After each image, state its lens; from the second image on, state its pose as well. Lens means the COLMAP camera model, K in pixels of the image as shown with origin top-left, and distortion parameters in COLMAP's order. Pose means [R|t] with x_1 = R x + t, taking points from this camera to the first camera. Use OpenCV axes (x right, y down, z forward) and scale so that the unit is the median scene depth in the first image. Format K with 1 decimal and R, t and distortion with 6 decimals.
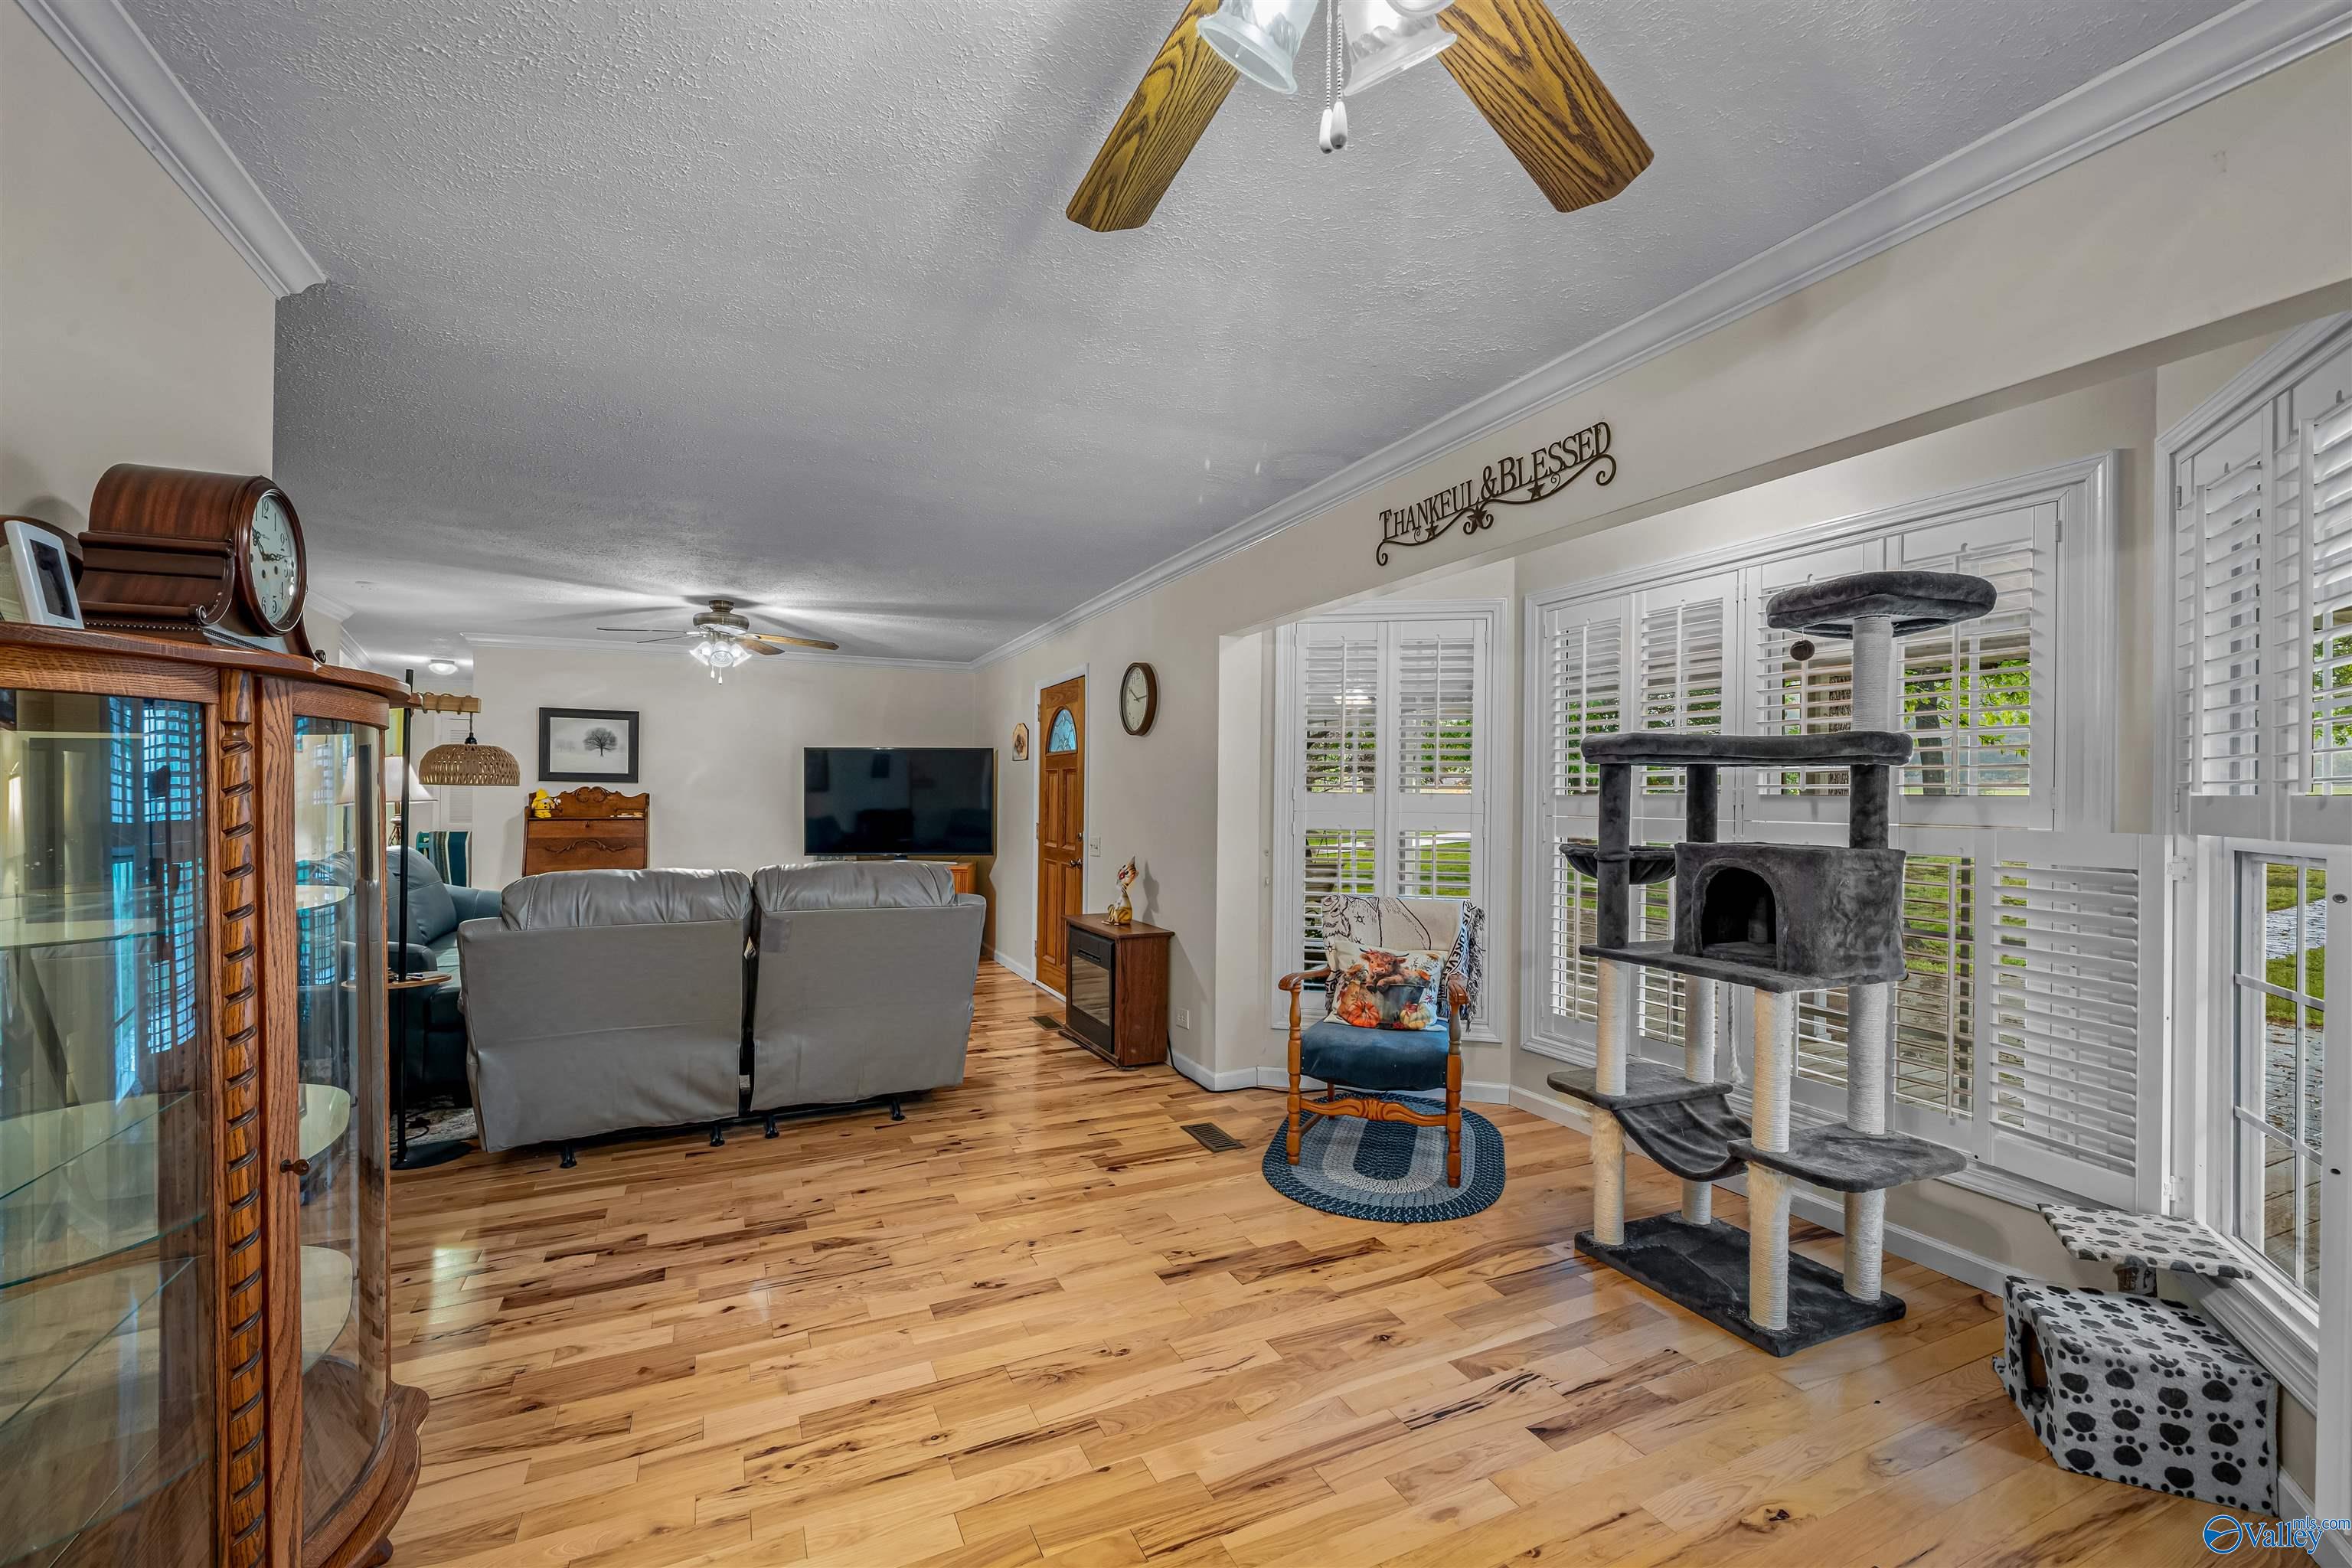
lens RADIAL K [[971.2, 0, 1171.4], [0, 971.2, 793.0], [0, 0, 1]] dist [-0.002694, -0.000229]
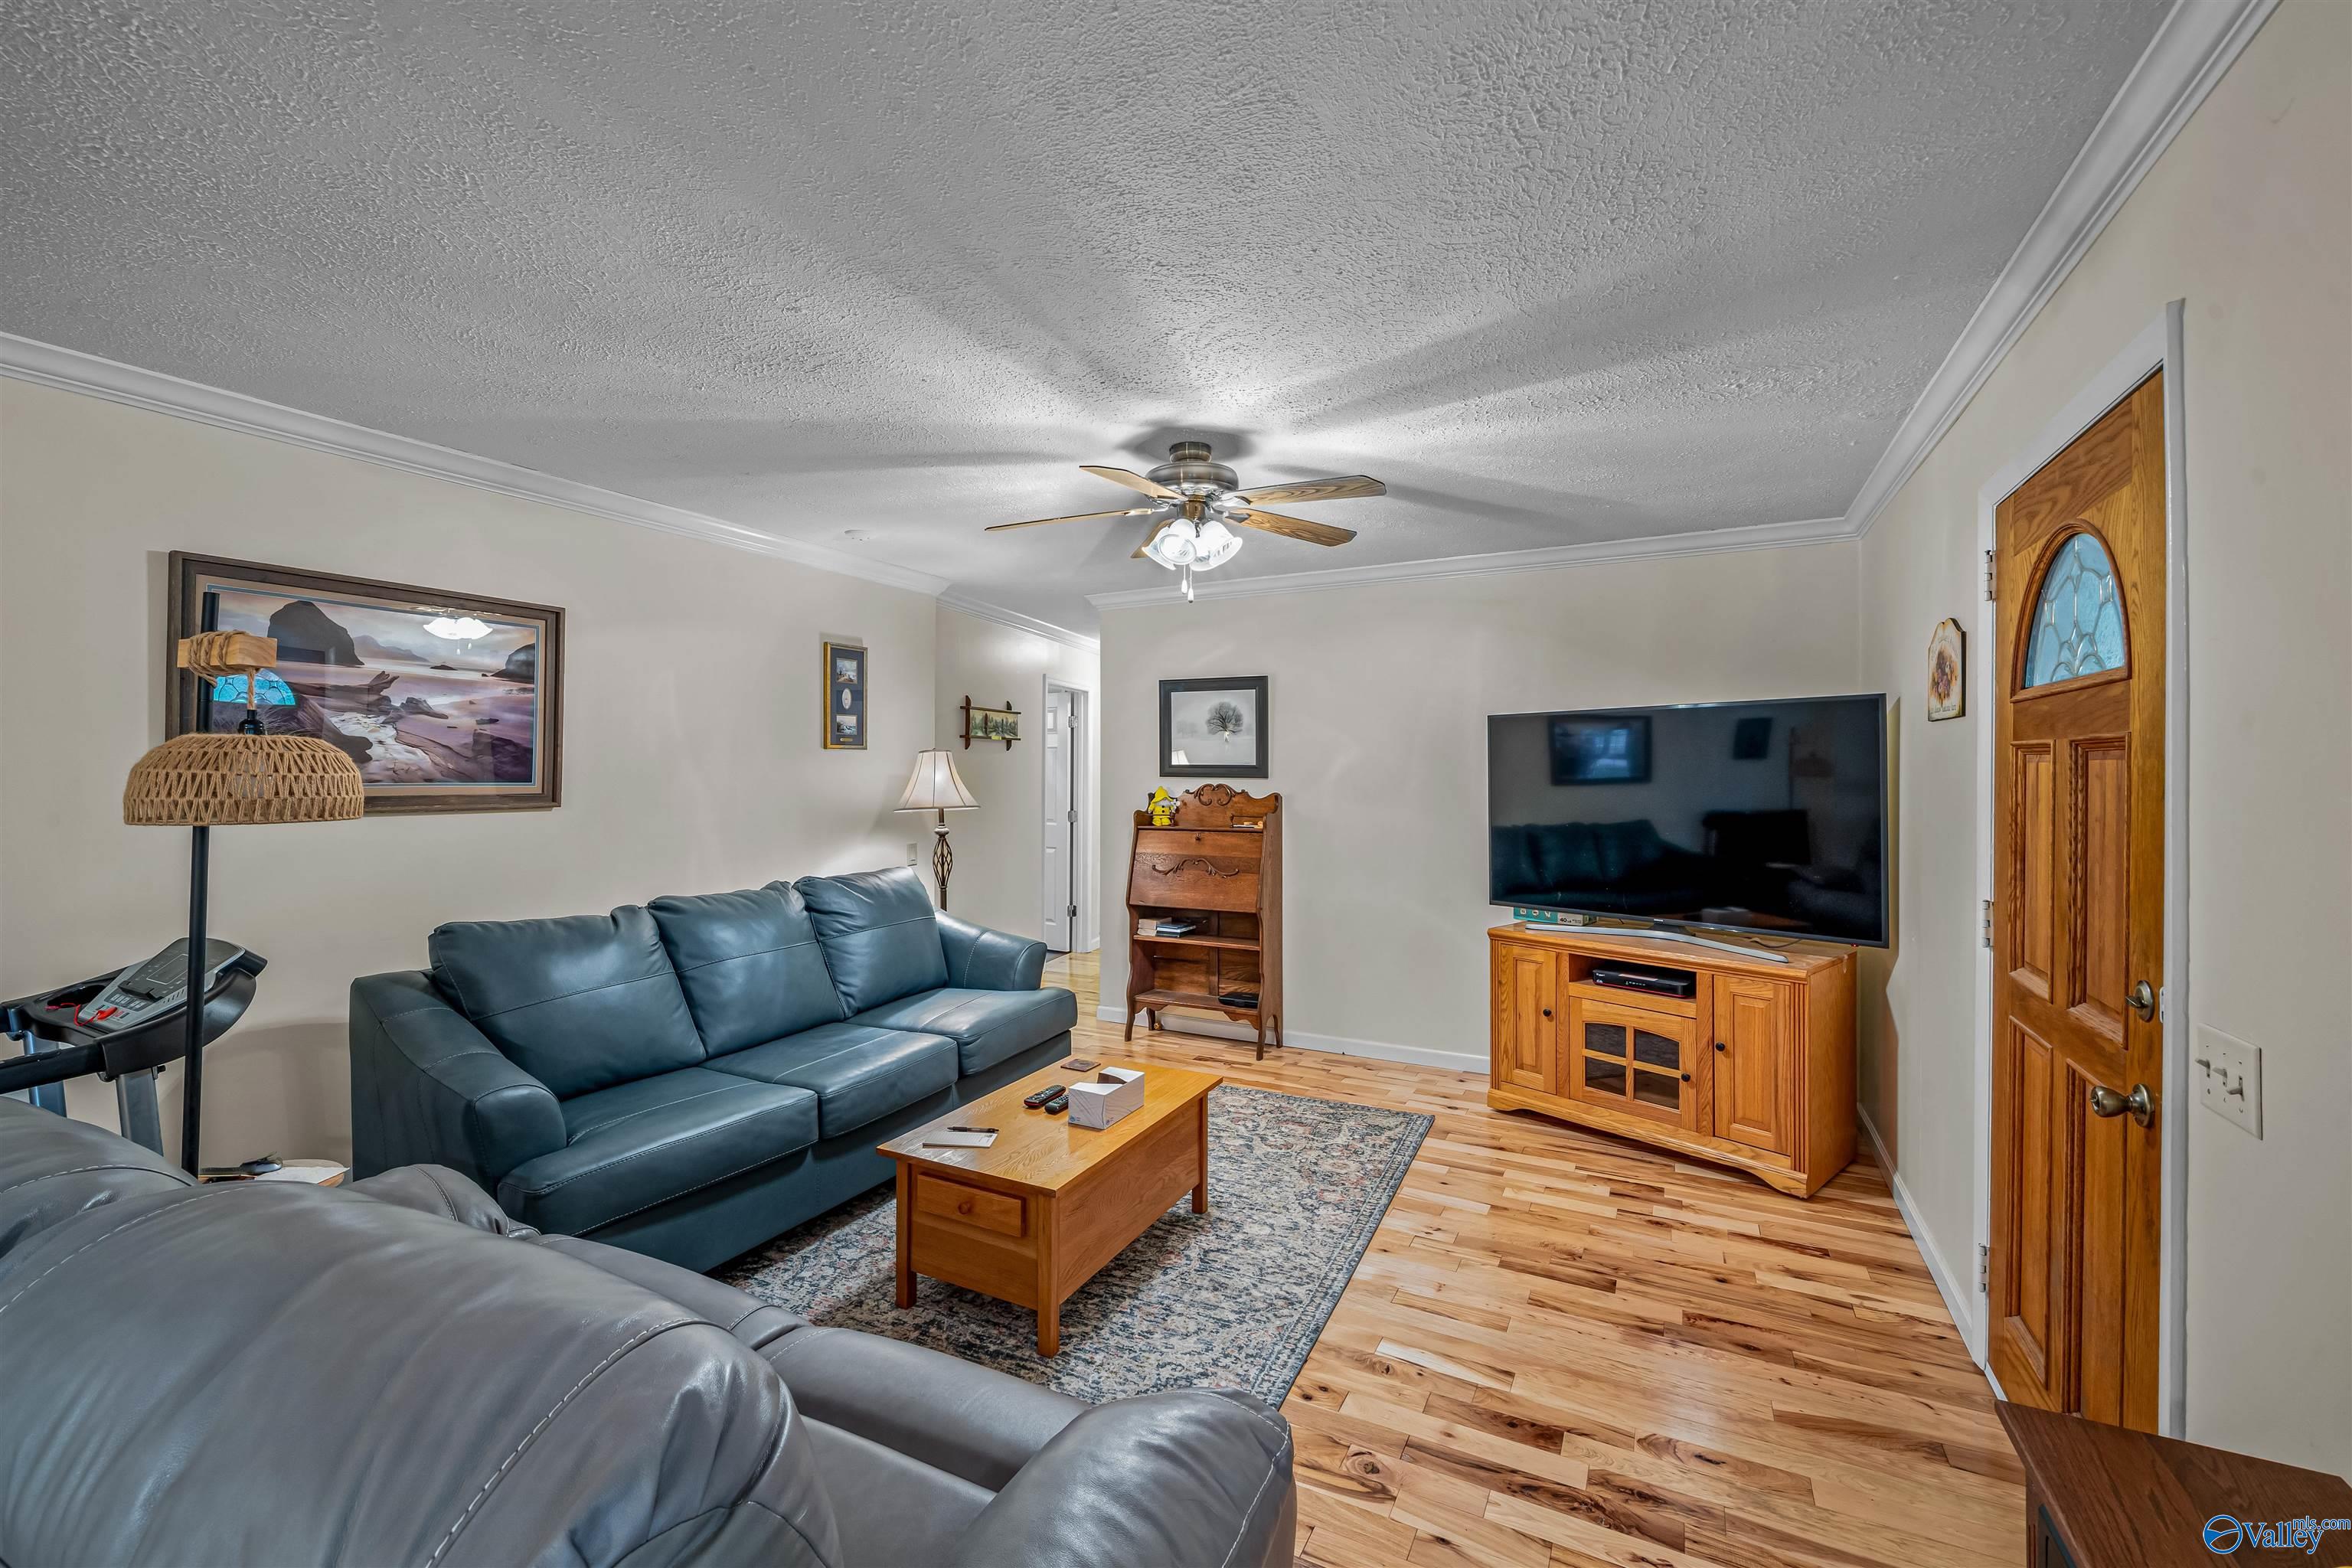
lens RADIAL K [[974.8, 0, 1162.1], [0, 974.8, 774.8], [0, 0, 1]] dist [-0.002451, -0.000170]
pose [[0.600585, -0.003924, -0.799551, -0.072832], [0.005765, 0.999983, -0.000577, -0.025851], [0.799540, -0.004263, 0.600598, 1.035352]]
